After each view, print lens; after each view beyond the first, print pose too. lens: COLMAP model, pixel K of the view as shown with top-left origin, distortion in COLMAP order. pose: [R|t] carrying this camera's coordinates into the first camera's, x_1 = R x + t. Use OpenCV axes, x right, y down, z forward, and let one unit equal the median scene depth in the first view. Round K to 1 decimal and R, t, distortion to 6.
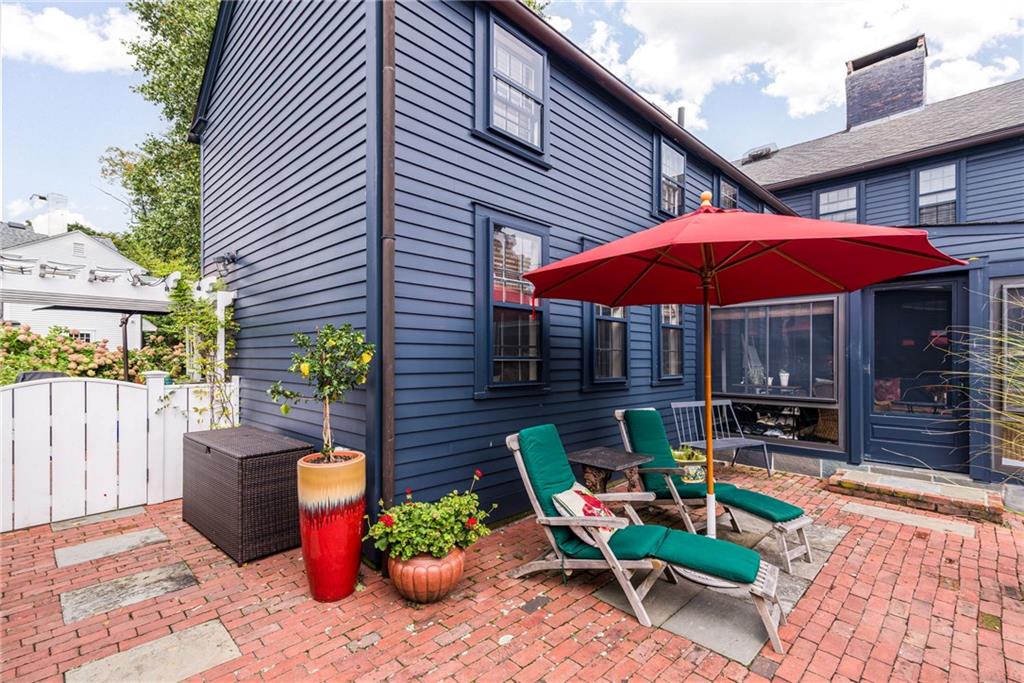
lens RADIAL K [[468.0, 0, 514.7], [0, 468.0, 351.7], [0, 0, 1]] dist [-0.000485, -0.000104]
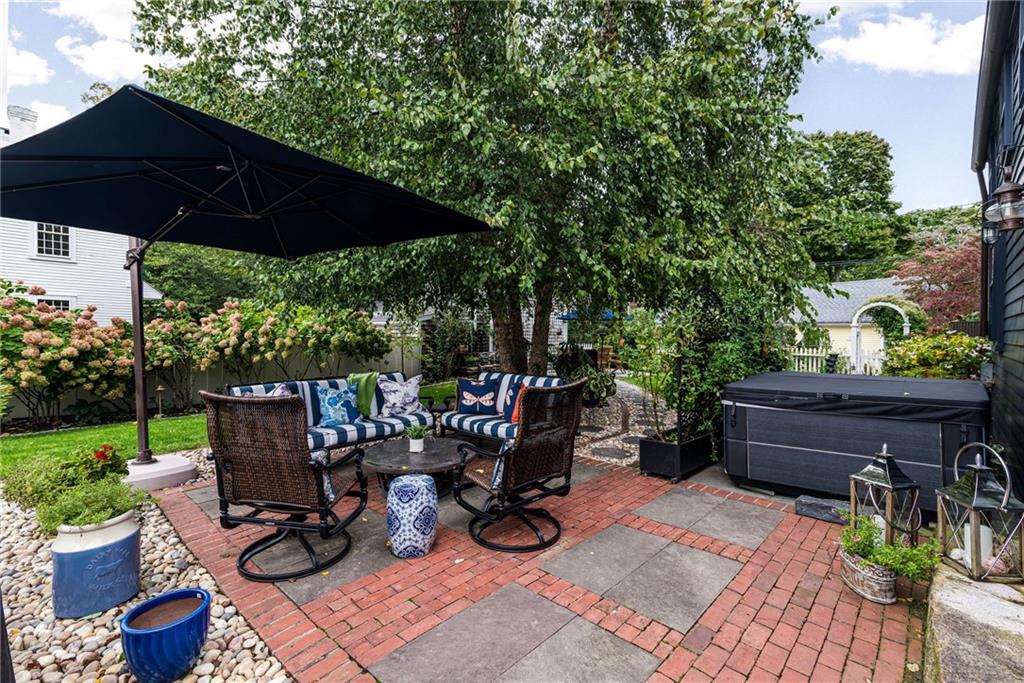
lens RADIAL K [[468.0, 0, 509.1], [0, 468.0, 338.0], [0, 0, 1]] dist [-0.000485, -0.000104]
pose [[0.999982, -0.001808, 0.005700, -0.378703], [0.001707, 0.999844, 0.017574, 0.005264], [-0.005731, -0.017564, 0.999829, 0.437113]]
